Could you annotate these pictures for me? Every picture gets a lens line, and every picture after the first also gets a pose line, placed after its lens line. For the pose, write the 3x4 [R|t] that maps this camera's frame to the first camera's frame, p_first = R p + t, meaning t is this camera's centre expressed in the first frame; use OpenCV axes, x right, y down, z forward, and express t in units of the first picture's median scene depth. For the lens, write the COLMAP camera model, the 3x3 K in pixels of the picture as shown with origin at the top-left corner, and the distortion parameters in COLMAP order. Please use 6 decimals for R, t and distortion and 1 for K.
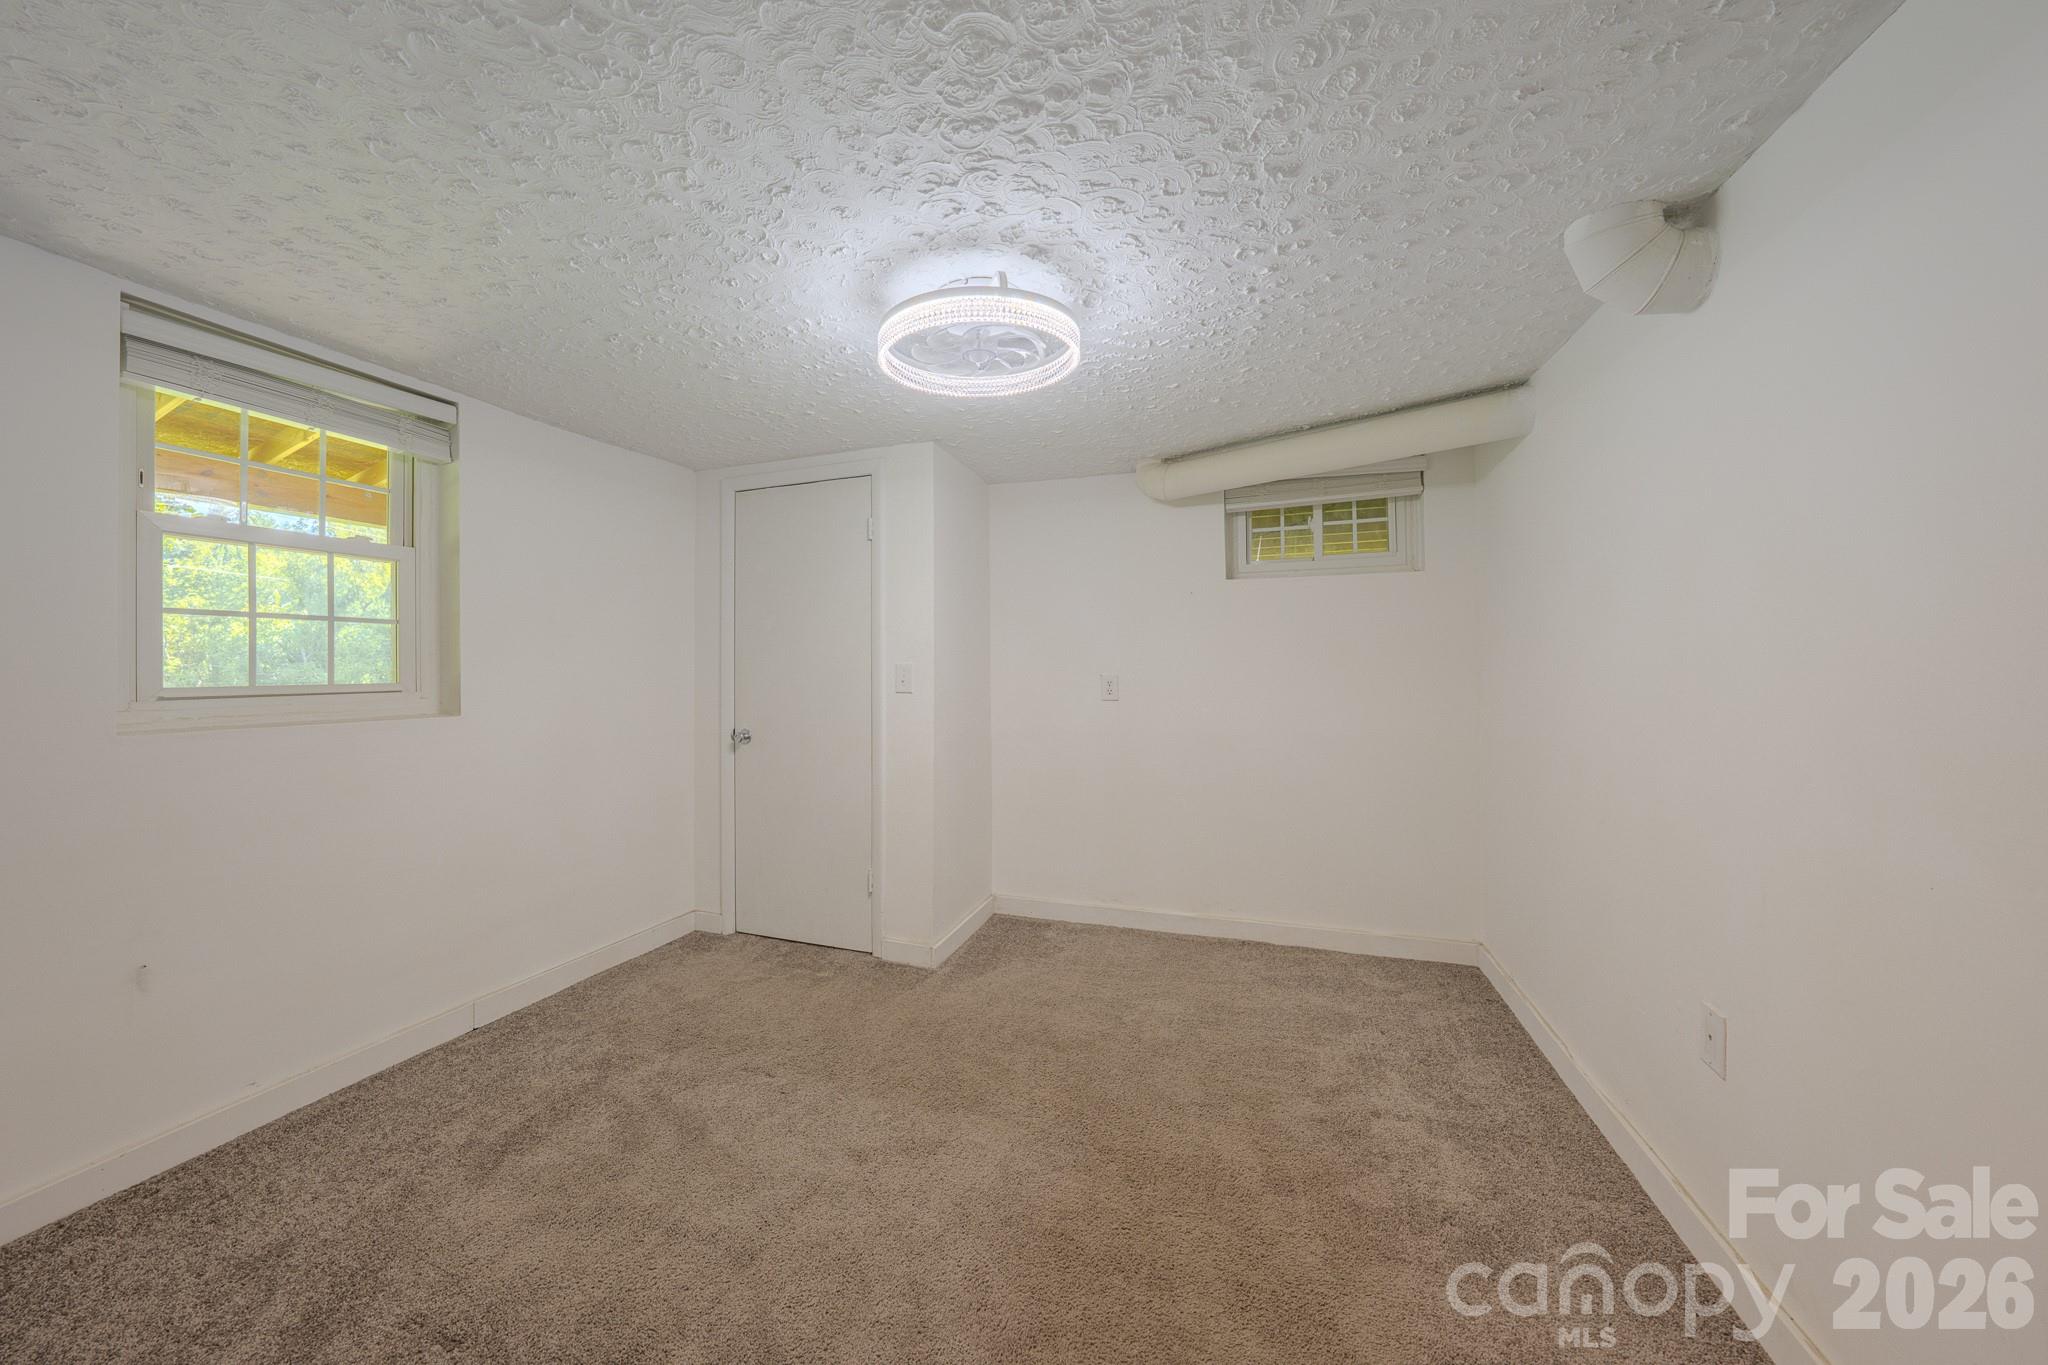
lens RADIAL K [[709.6, 0, 1045.2], [0, 709.6, 675.1], [0, 0, 1]] dist [-0.017698, 0.000008]
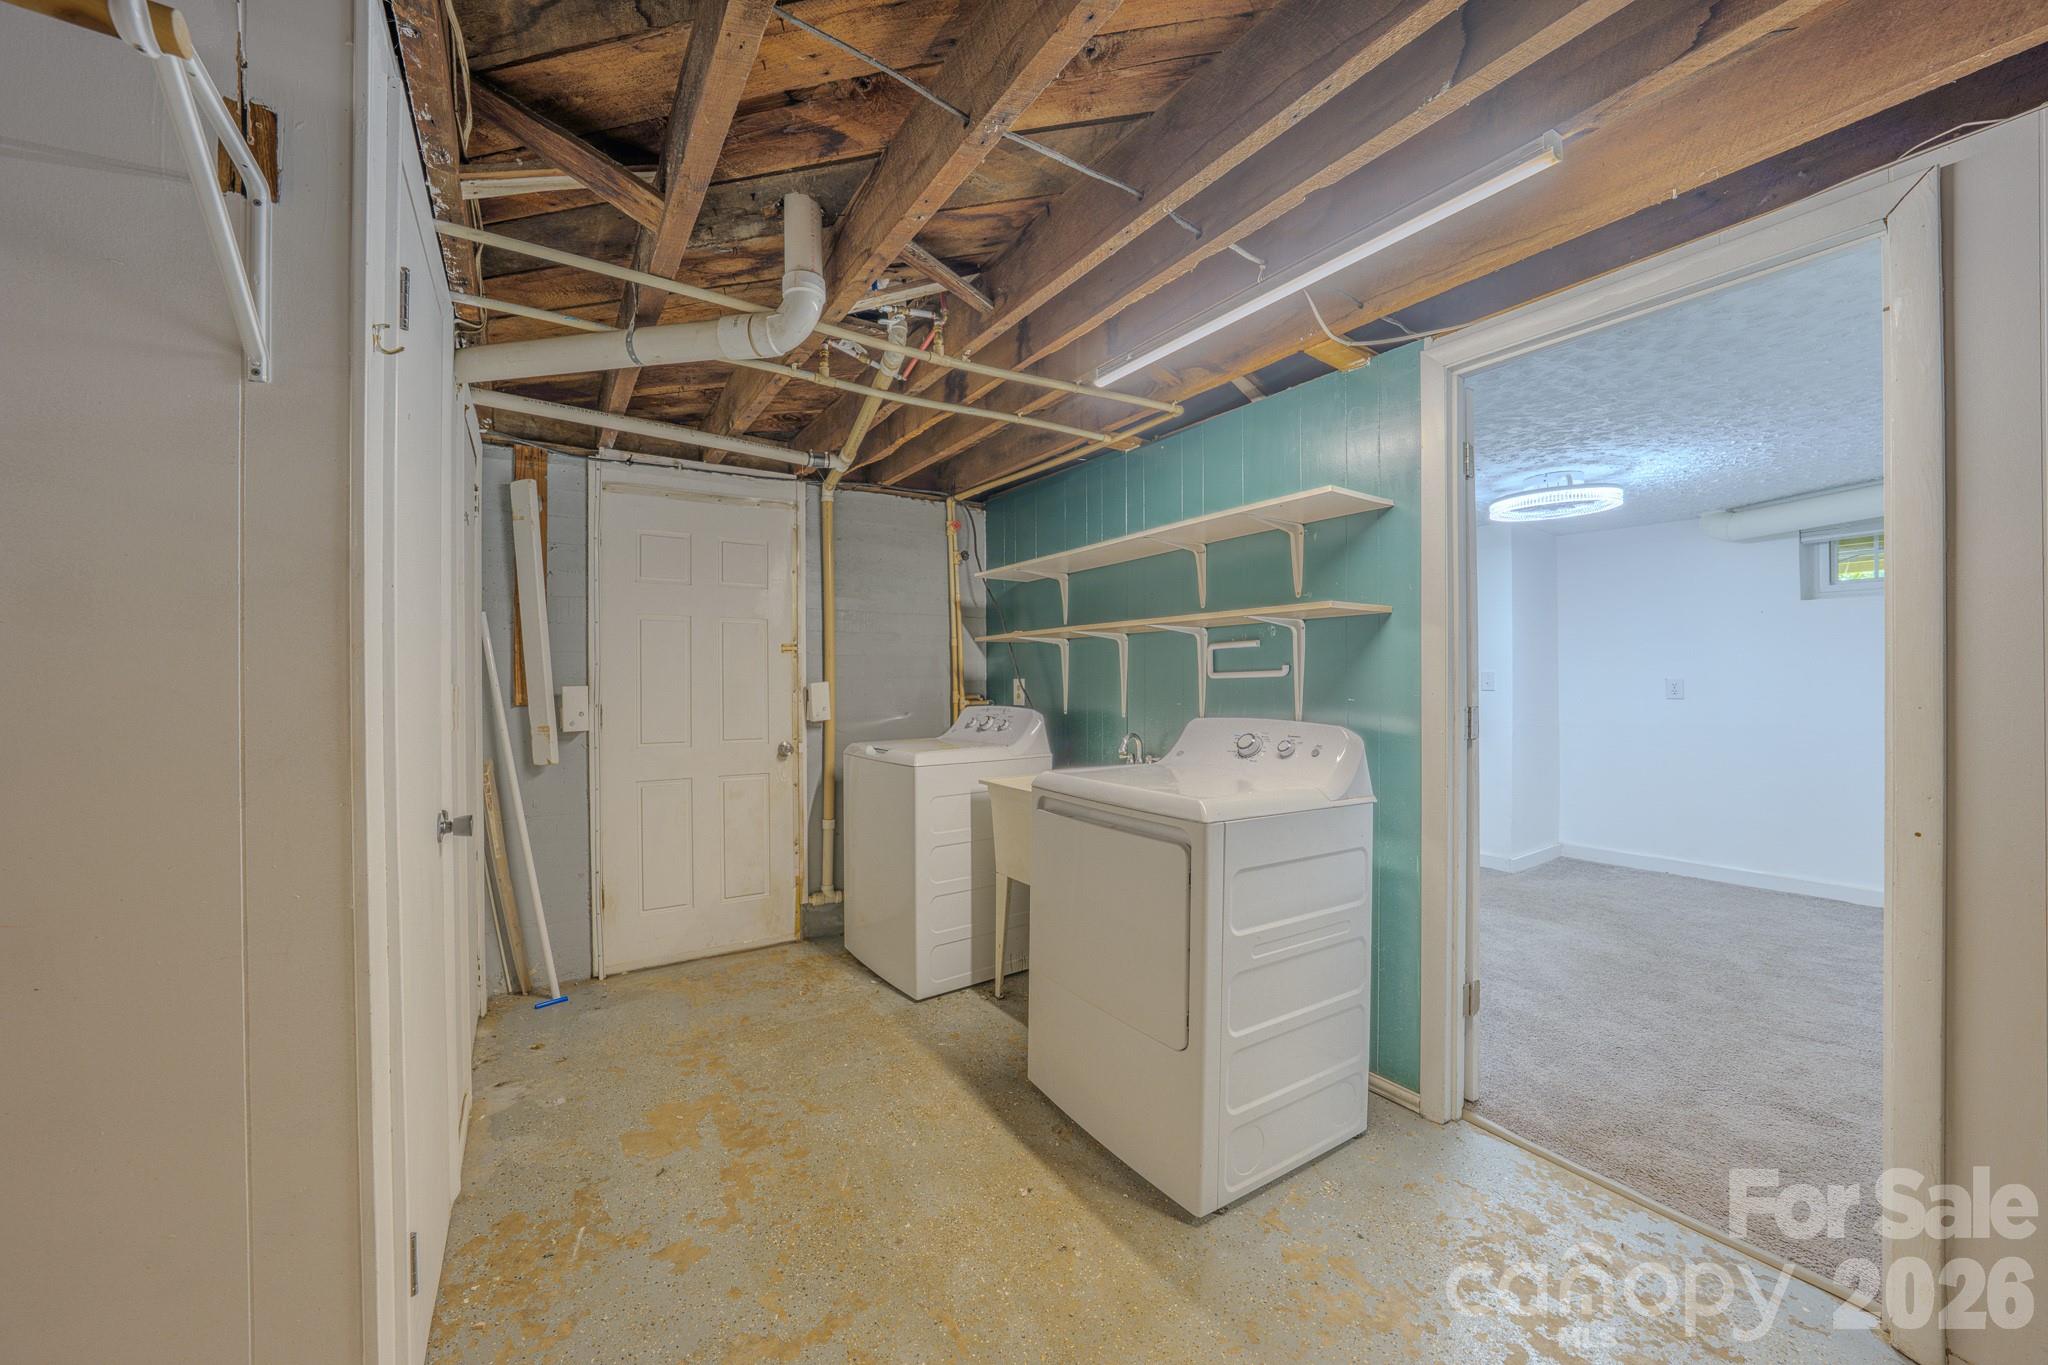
lens RADIAL K [[729.9, 0, 1012.8], [0, 729.9, 679.7], [0, 0, 1]] dist [-0.000591, 0.000089]
pose [[0.757621, -0.000963, -0.652694, 0.052498], [-0.001376, 0.999994, -0.003073, 0.006792], [0.652694, 0.003226, 0.757615, -0.879804]]
